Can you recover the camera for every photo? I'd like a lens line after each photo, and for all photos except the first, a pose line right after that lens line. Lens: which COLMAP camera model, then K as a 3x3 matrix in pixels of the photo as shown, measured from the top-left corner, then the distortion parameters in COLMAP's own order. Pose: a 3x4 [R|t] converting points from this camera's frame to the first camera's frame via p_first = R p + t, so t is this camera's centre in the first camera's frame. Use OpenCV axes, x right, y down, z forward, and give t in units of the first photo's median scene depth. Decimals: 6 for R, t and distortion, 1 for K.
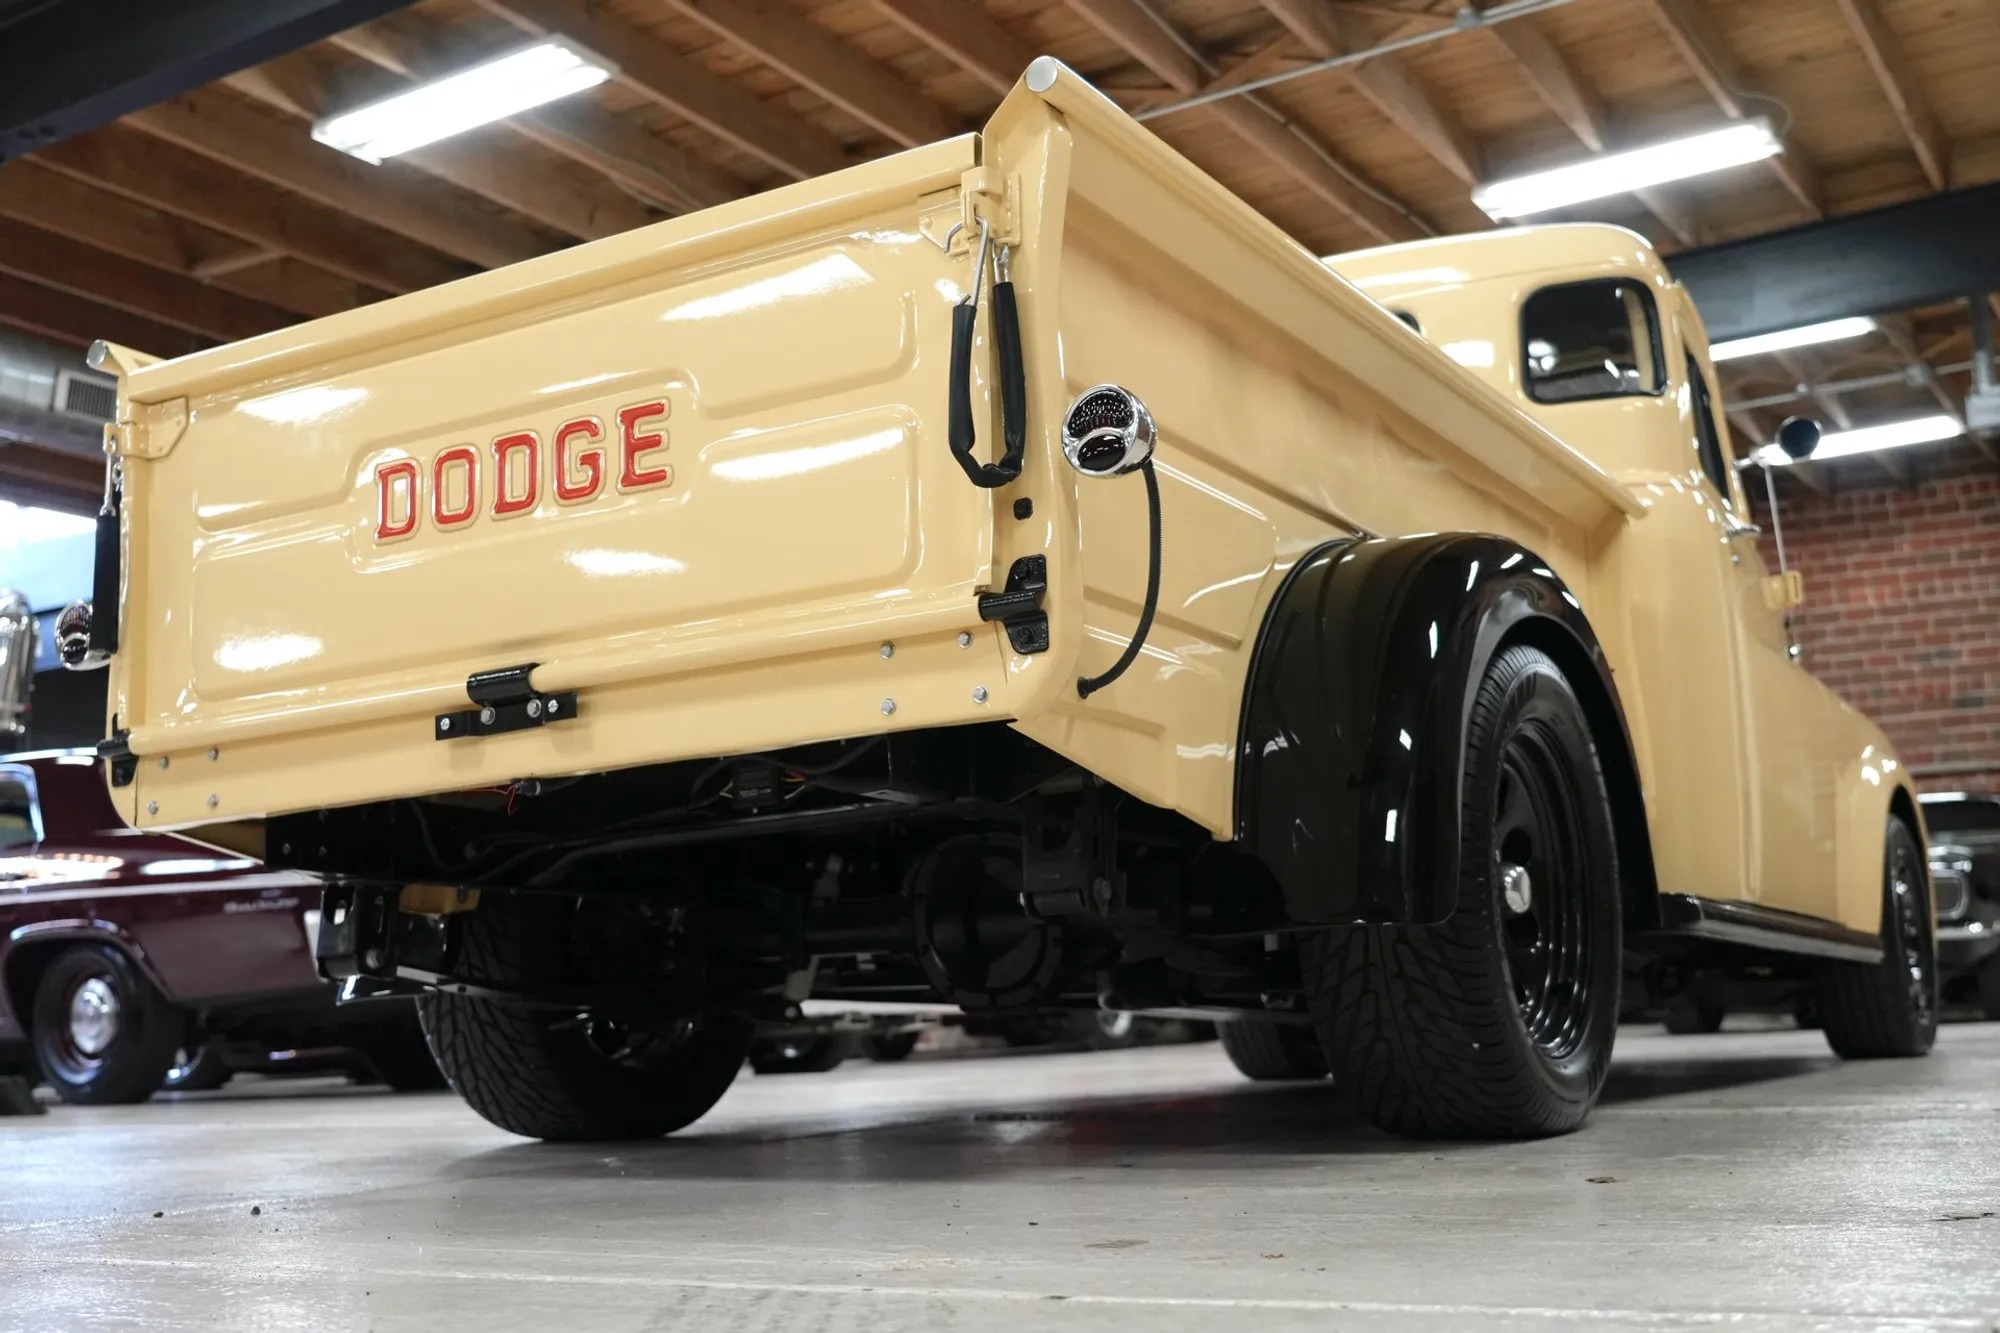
lens RADIAL K [[2207.9, 0, 1000.0], [0, 2207.9, 666.5], [0, 0, 1]] dist [0.000046, -0.008865]
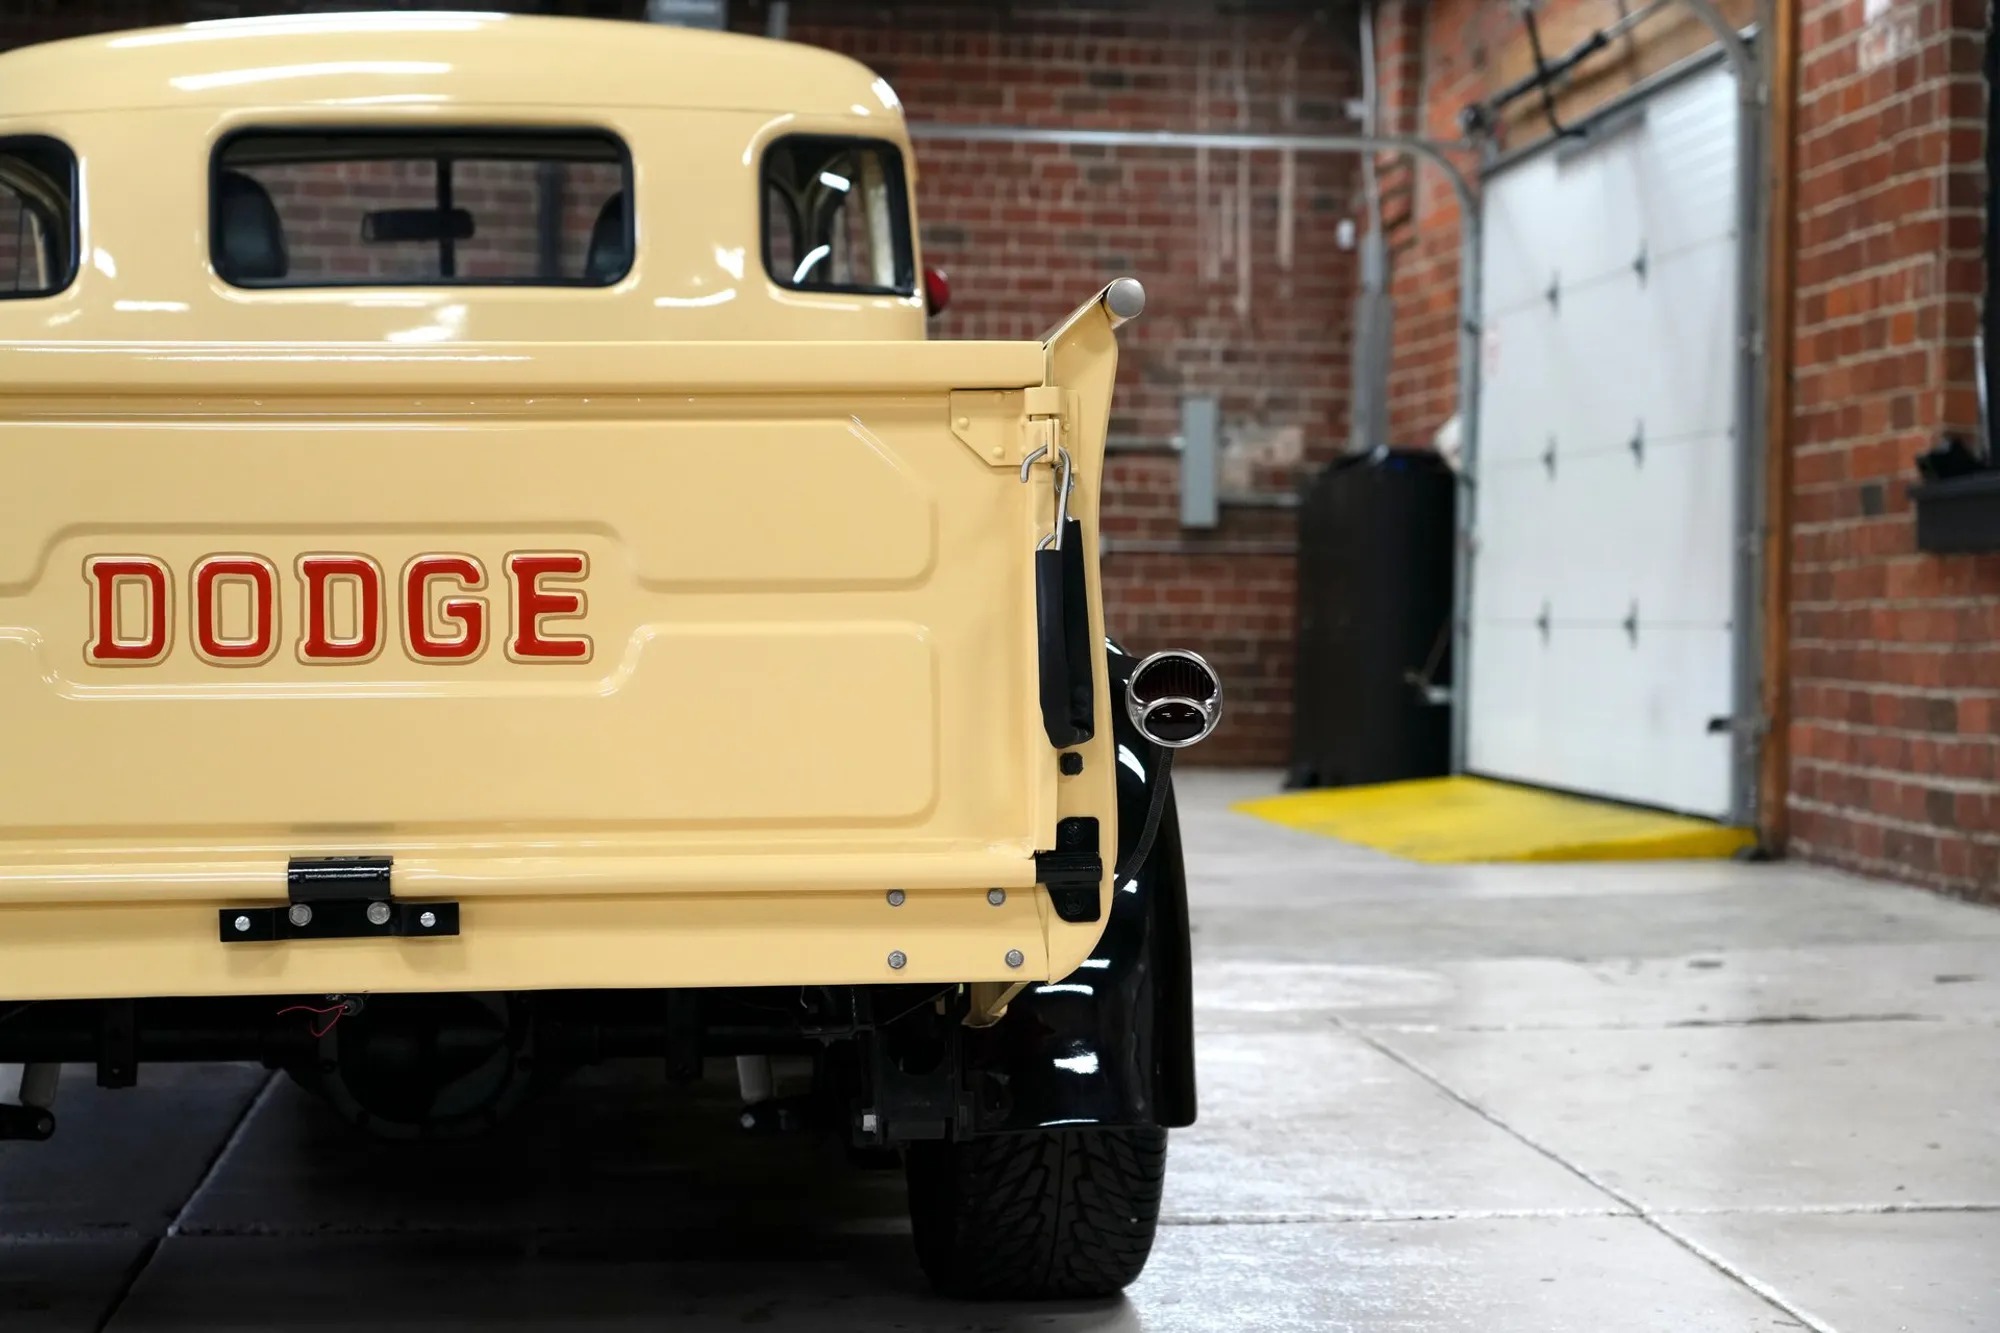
lens RADIAL K [[3698.5, 0, 1000.0], [0, 3698.5, 666.5], [0, 0, 1]] dist [0.018007, -0.300399]
pose [[0.803387, 0.031174, 0.594641, -0.831206], [-0.124615, 0.985318, 0.116706, -0.255378], [-0.582272, -0.167861, 0.795476, -0.199119]]
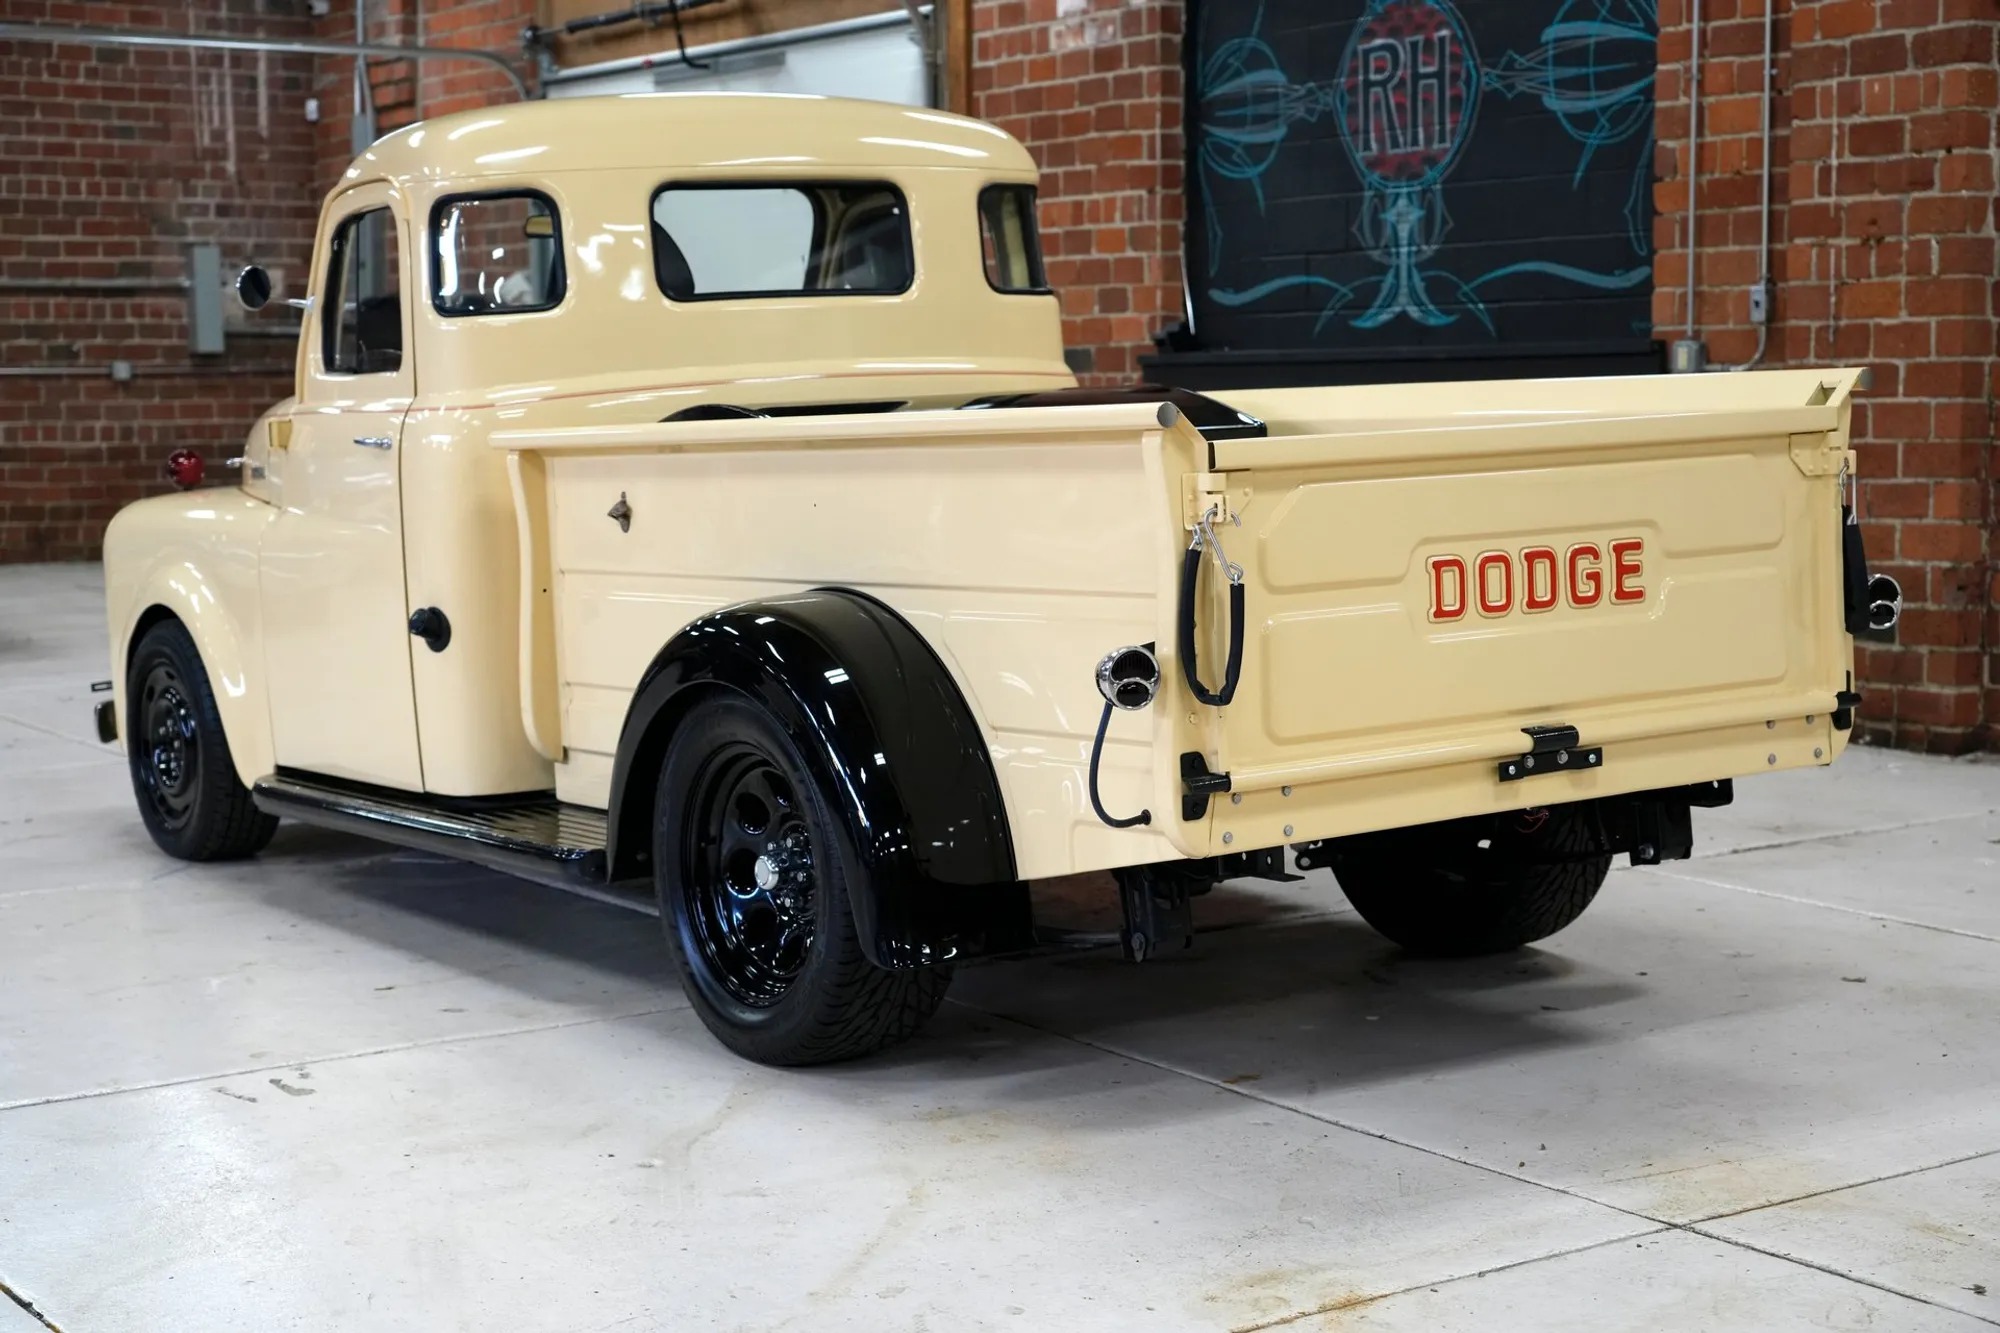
lens RADIAL K [[3125.8, 0, 1000.0], [0, 3125.8, 666.5], [0, 0, 1]] dist [0.028341, -0.100714]
pose [[0.423507, -0.064126, 0.903621, -2.102430], [-0.136756, 0.981534, 0.133749, -0.247749], [-0.895511, -0.180219, 0.406916, 0.523118]]
